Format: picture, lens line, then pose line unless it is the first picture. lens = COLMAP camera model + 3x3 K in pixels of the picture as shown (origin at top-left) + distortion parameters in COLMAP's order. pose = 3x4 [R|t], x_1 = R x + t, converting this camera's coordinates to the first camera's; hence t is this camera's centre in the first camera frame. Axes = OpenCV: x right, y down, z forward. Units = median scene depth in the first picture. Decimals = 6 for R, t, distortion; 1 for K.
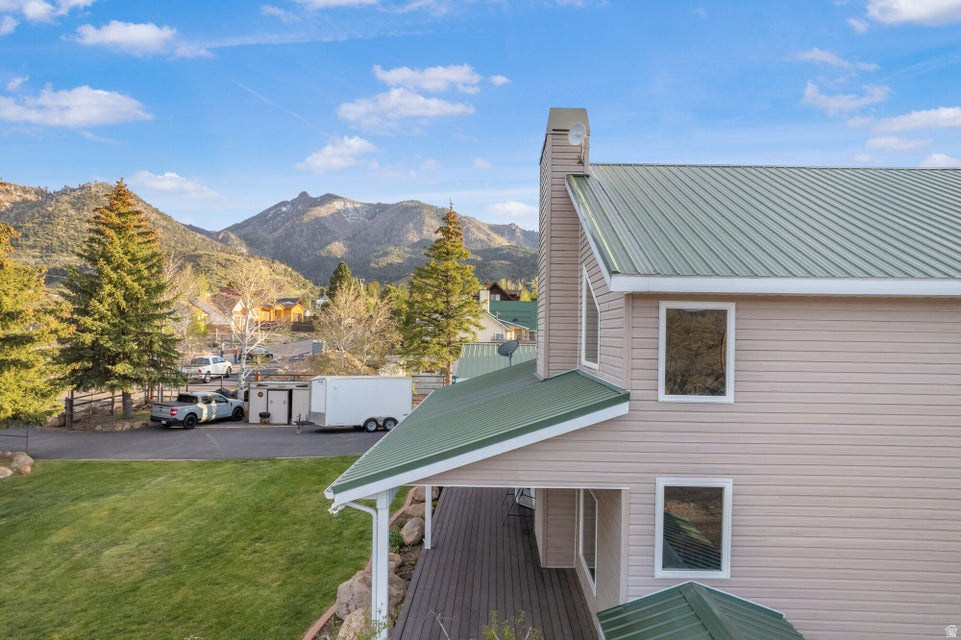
lens RADIAL K [[616.1, 0, 485.0], [0, 616.1, 323.2], [0, 0, 1]] dist [-0.079832, 0.071241]
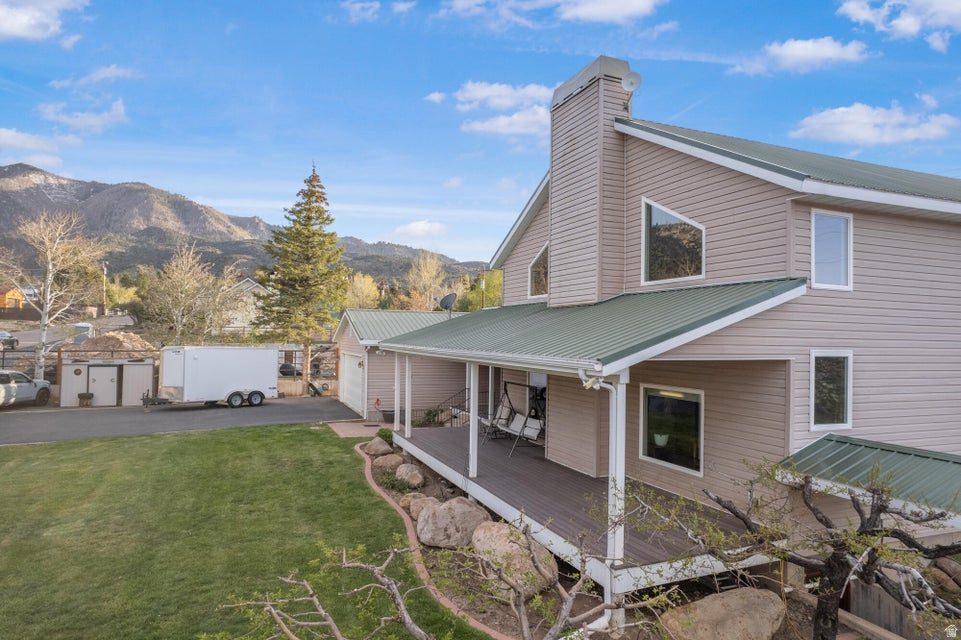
lens RADIAL K [[616.1, 0, 485.0], [0, 616.1, 323.2], [0, 0, 1]] dist [-0.079832, 0.071241]
pose [[0.917552, 0.008550, 0.397525, -0.218810], [-0.008454, 0.999962, -0.001993, 0.055903], [-0.397527, -0.001532, 0.917589, 0.036954]]
